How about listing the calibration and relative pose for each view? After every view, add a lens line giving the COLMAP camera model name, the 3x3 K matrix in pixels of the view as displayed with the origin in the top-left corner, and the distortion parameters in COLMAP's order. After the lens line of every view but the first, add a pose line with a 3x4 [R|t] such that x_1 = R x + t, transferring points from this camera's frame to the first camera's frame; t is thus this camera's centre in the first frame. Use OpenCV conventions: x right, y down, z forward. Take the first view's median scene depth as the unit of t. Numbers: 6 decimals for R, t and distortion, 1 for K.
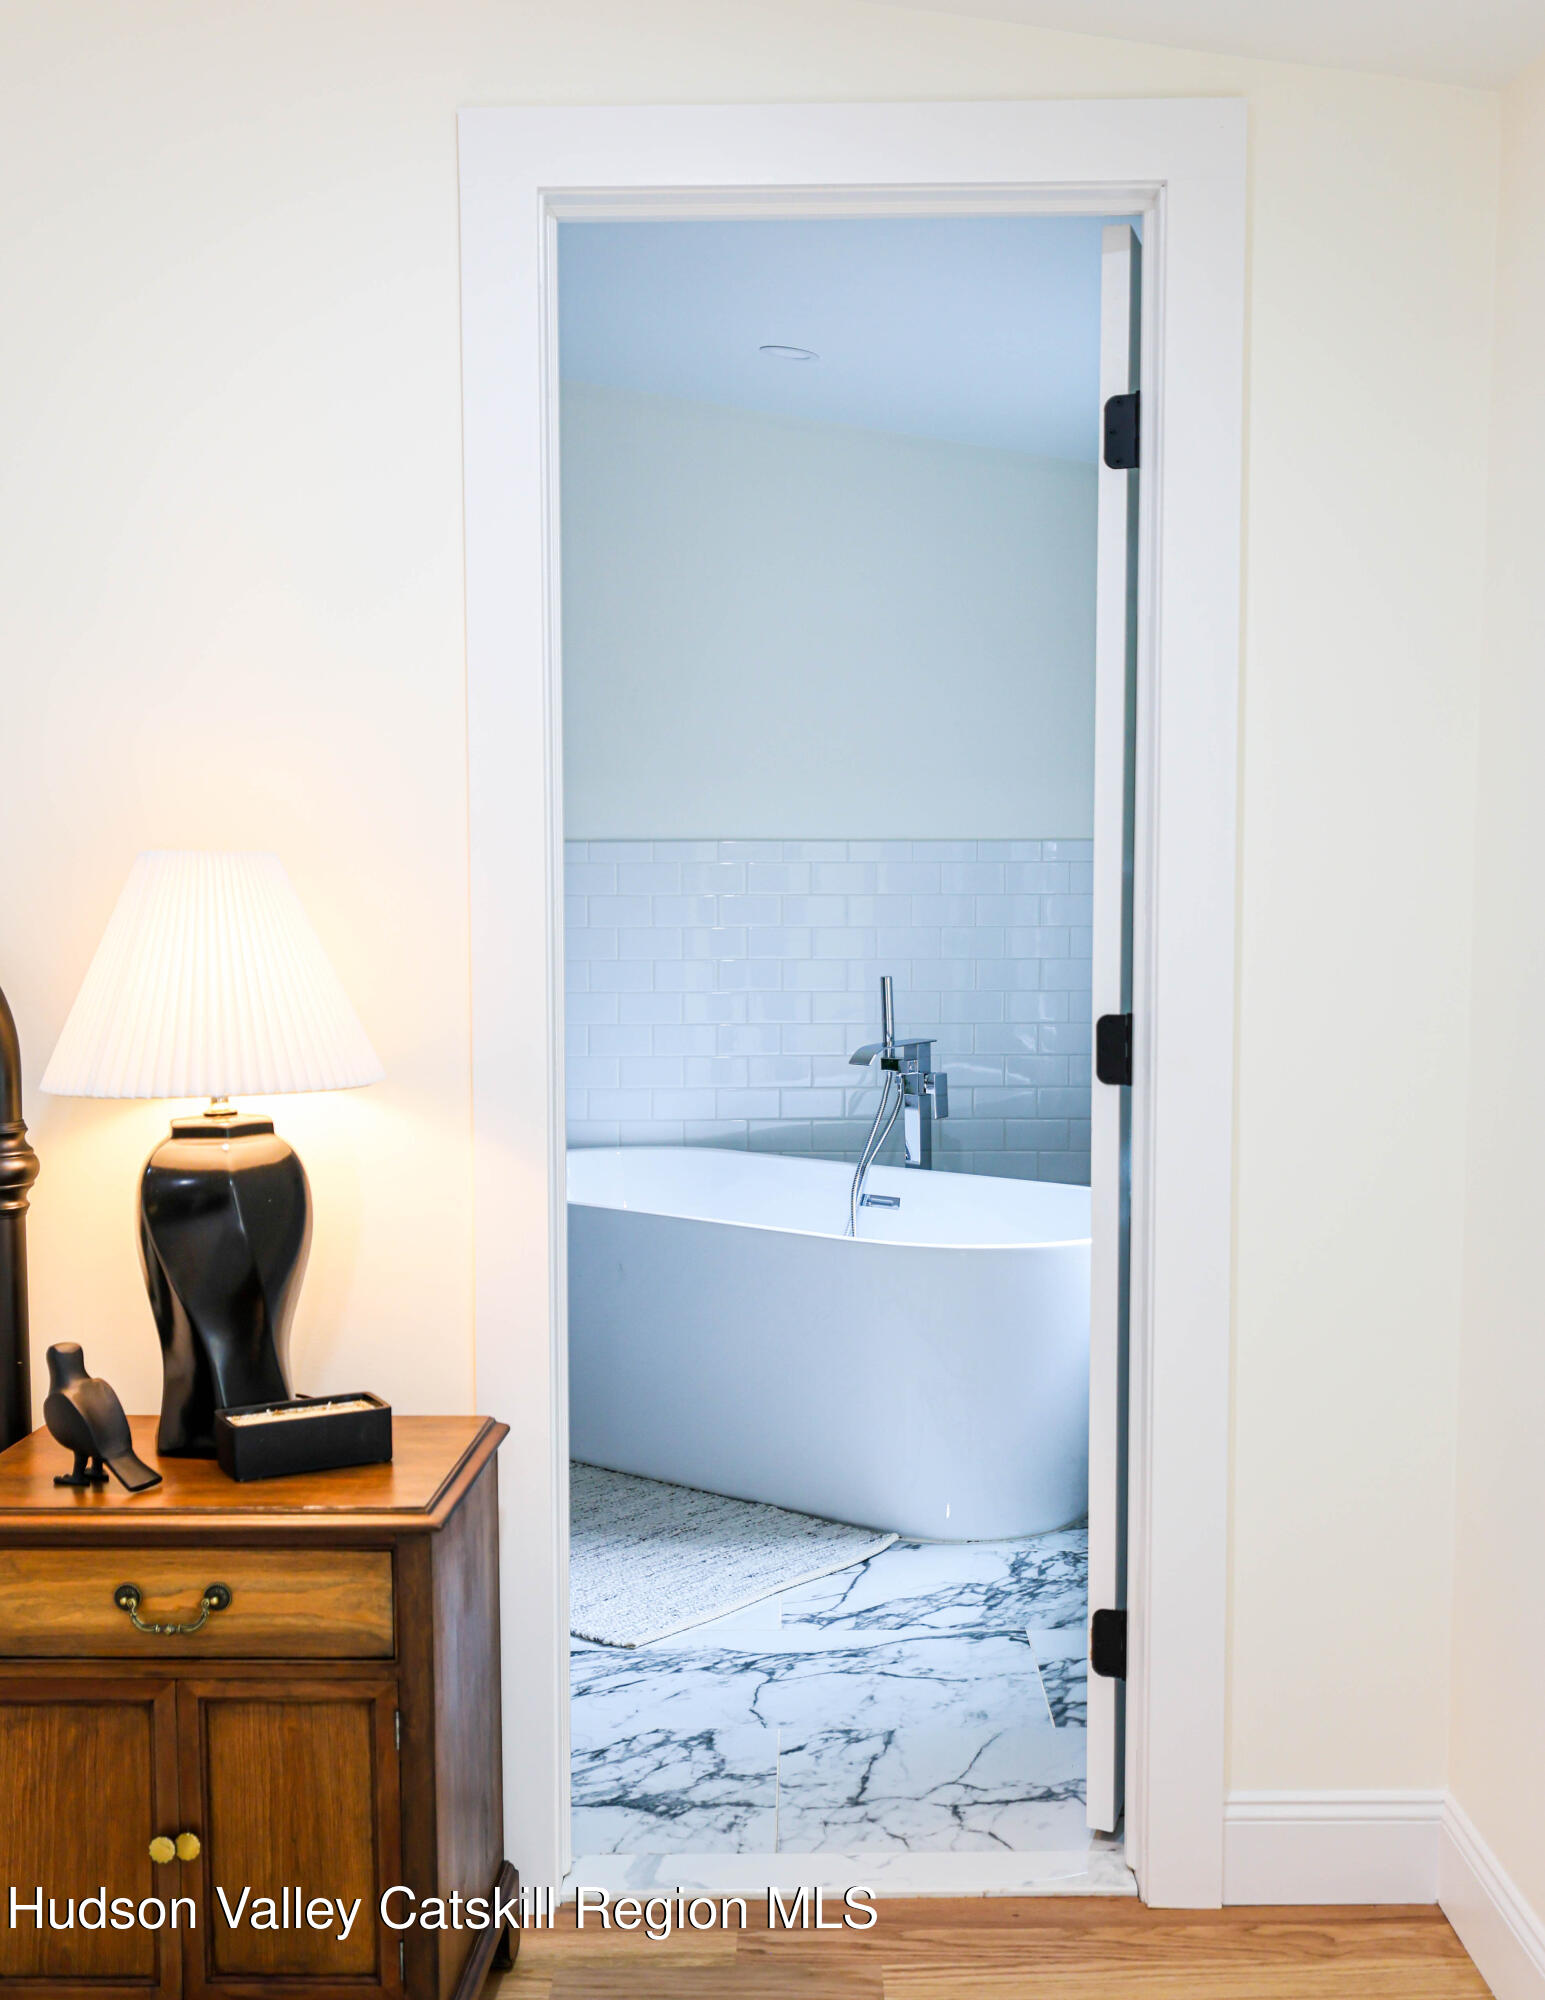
lens RADIAL K [[2209.0, 0, 743.4], [0, 2209.0, 995.1], [0, 0, 1]] dist [0.148256, -0.512055]
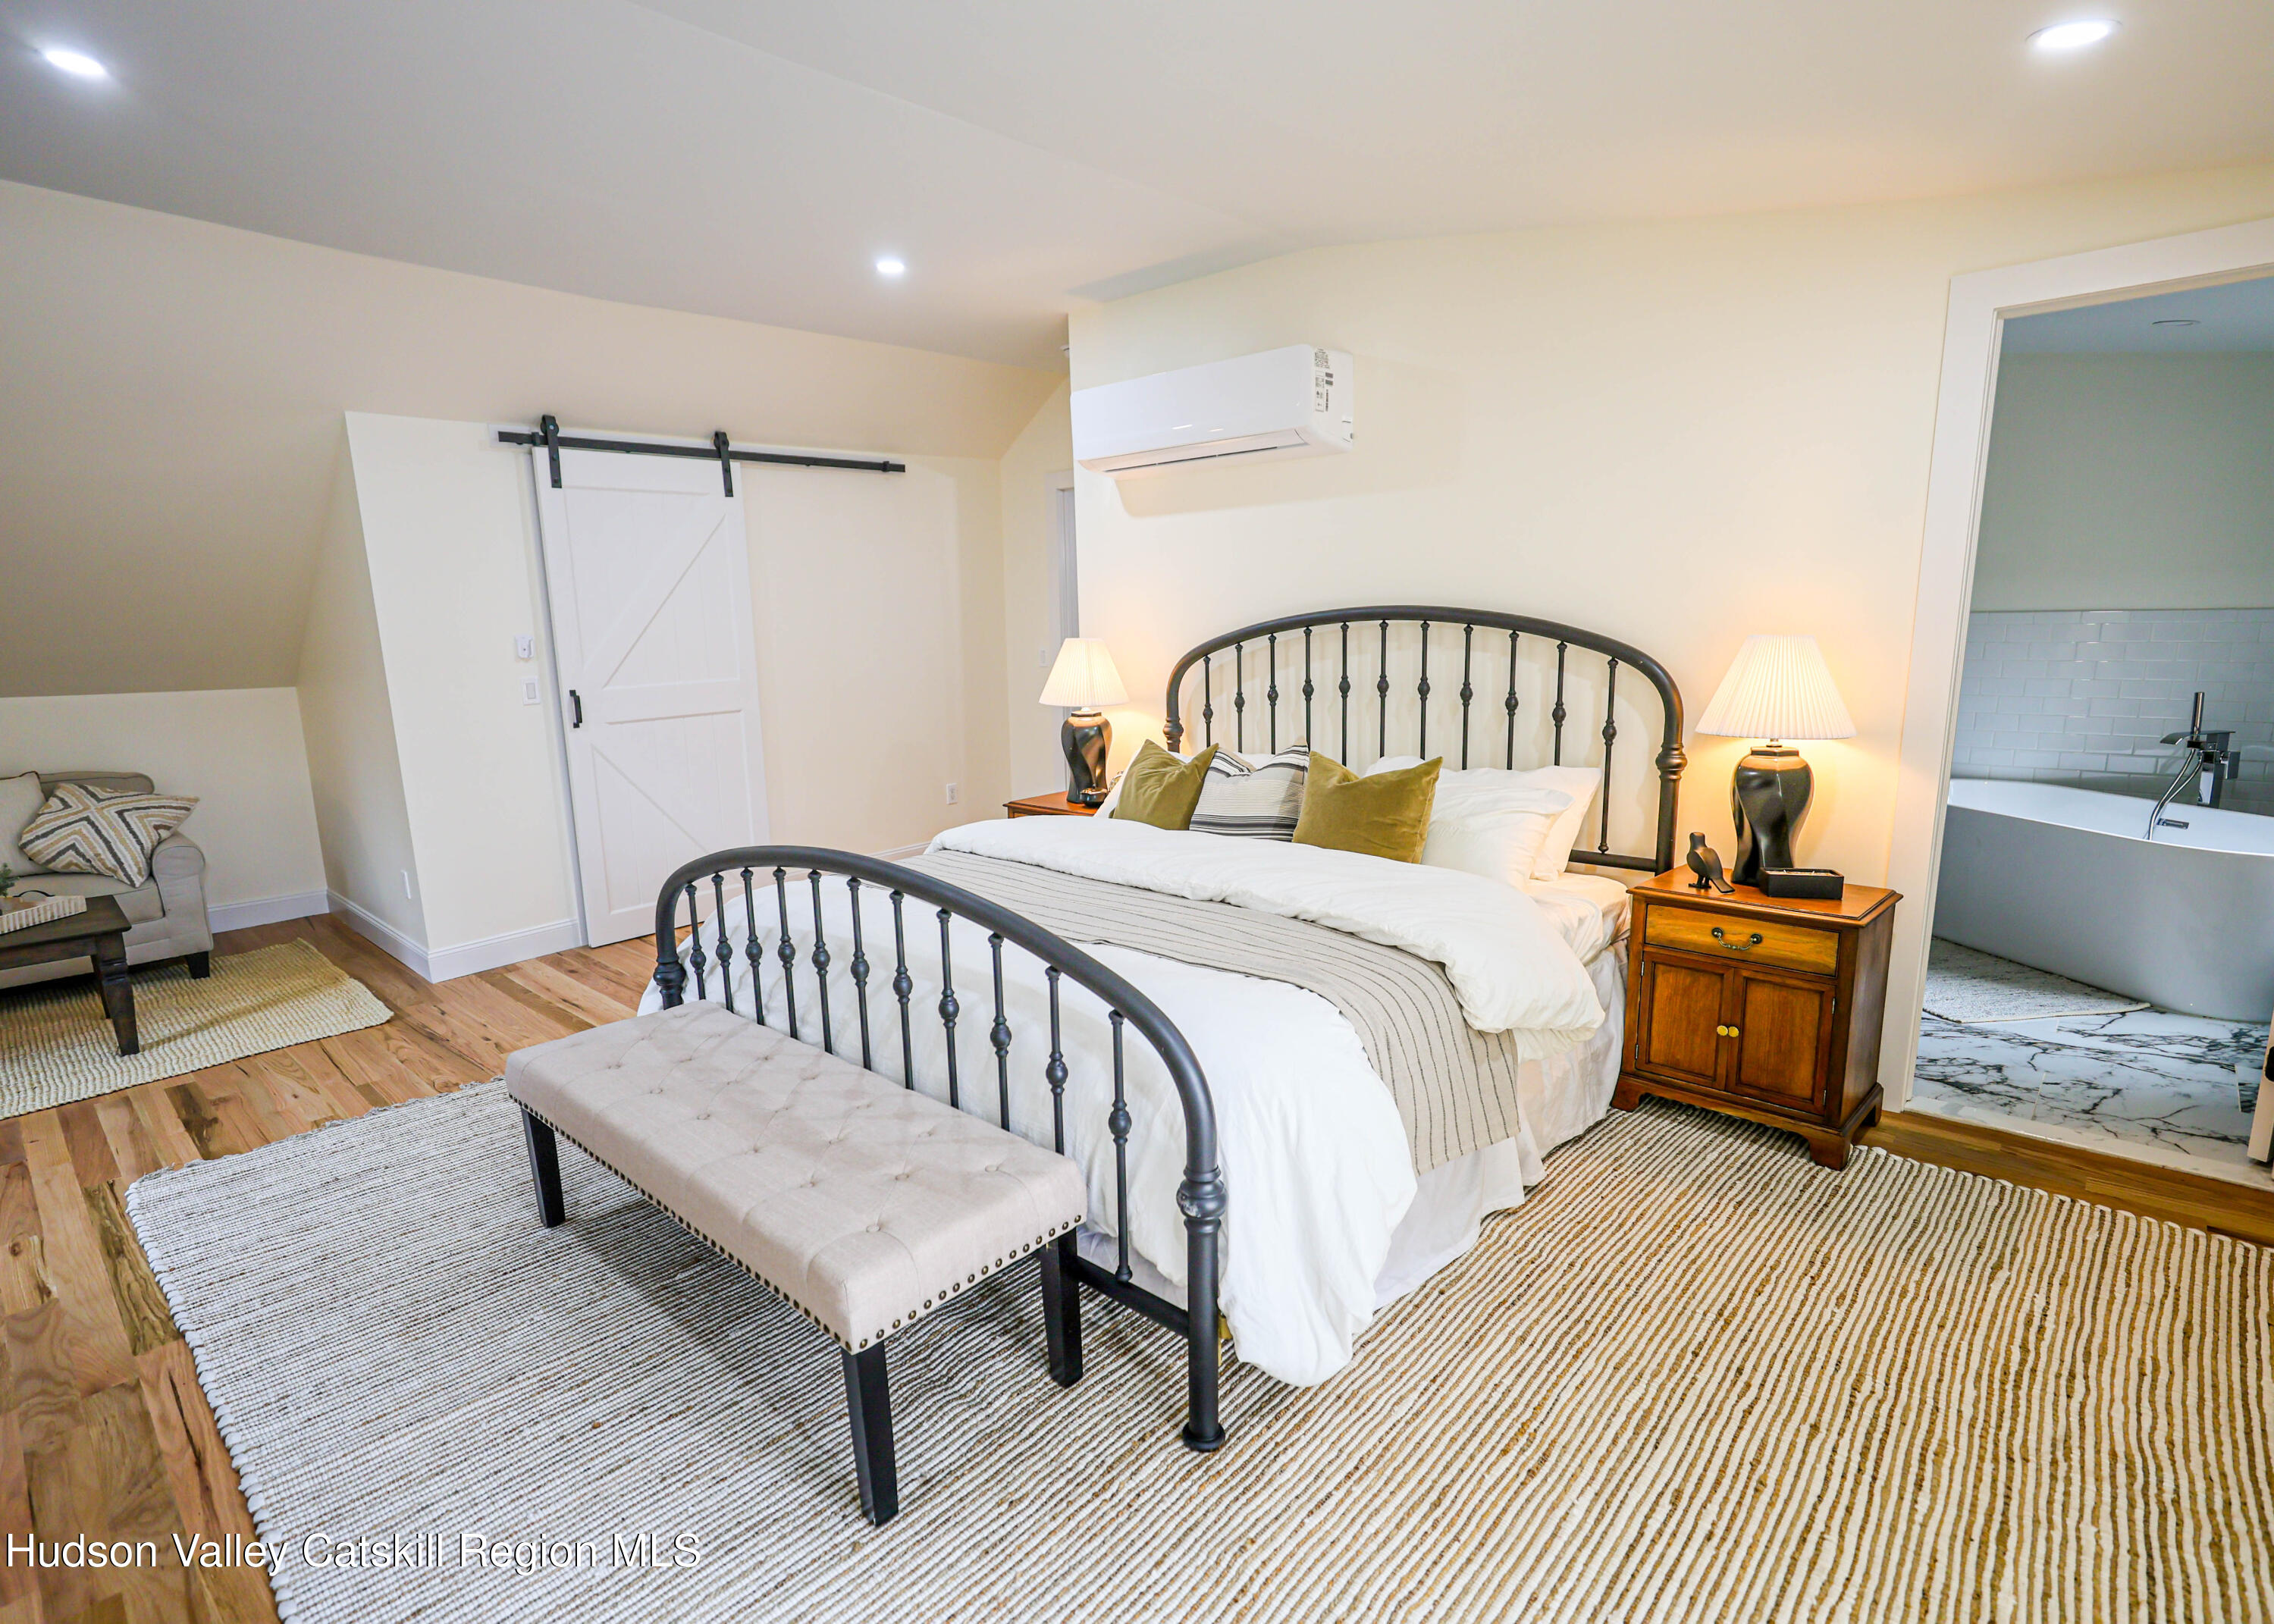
lens RADIAL K [[1127.3, 0, 1137.0], [0, 1127.3, 812.0], [0, 0, 1]] dist [-0.010267, 0.014707]
pose [[0.757110, 0.110544, -0.643866, 0.026715], [-0.030072, 0.990432, 0.134685, -0.015418], [0.652594, -0.082609, 0.753191, -0.293044]]
